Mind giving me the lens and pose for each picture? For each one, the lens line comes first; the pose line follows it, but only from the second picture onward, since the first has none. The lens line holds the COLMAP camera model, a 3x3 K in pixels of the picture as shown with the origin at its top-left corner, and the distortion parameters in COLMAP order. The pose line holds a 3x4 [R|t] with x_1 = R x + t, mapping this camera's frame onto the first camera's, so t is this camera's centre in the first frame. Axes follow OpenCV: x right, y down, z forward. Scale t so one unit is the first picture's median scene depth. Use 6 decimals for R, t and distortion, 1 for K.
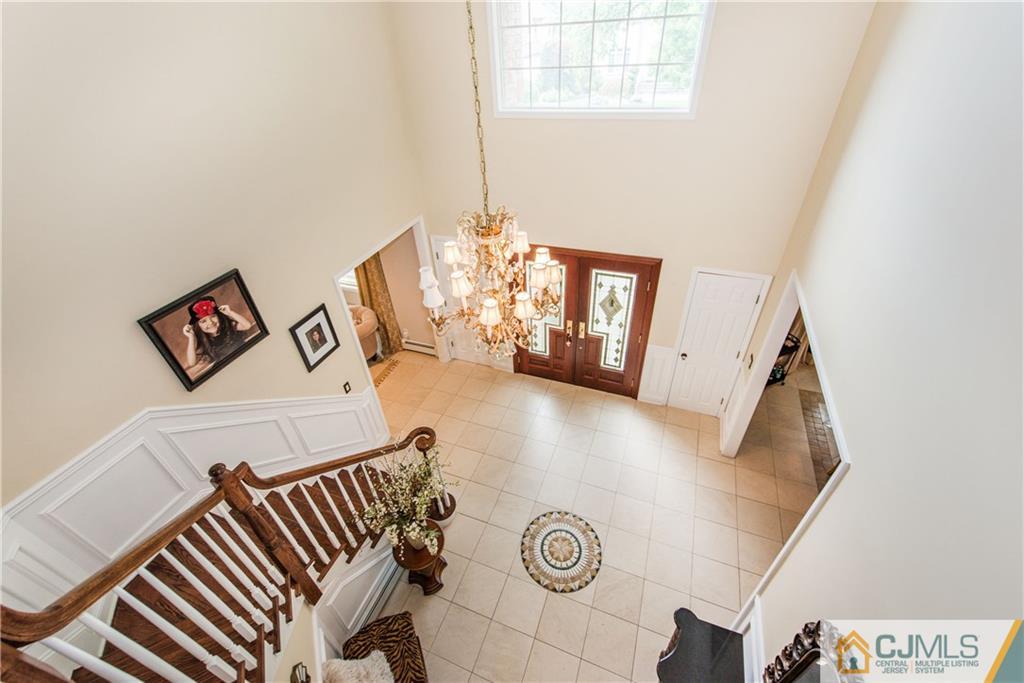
lens RADIAL K [[415.5, 0, 511.7], [0, 415.5, 335.3], [0, 0, 1]] dist [0.000014, 0.000146]
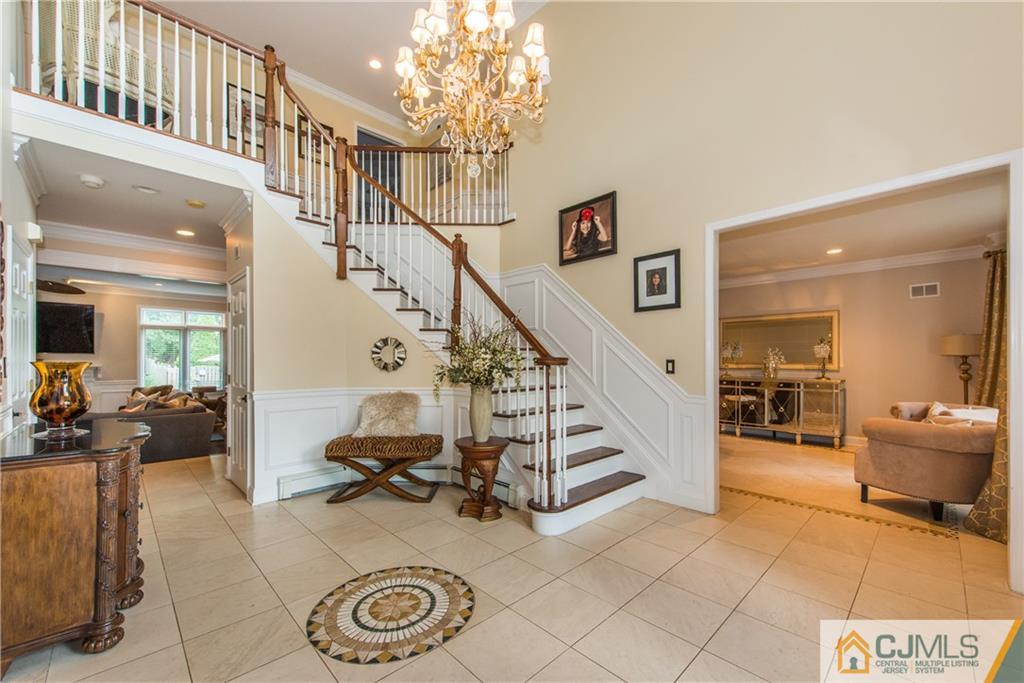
lens RADIAL K [[415.5, 0, 518.0], [0, 415.5, 366.5], [0, 0, 1]] dist [0.000014, 0.000146]
pose [[-0.412650, 0.050970, -0.909462, 0.545433], [-0.526328, 0.801545, 0.283733, 0.058422], [0.743437, 0.595758, -0.303931, 1.178991]]
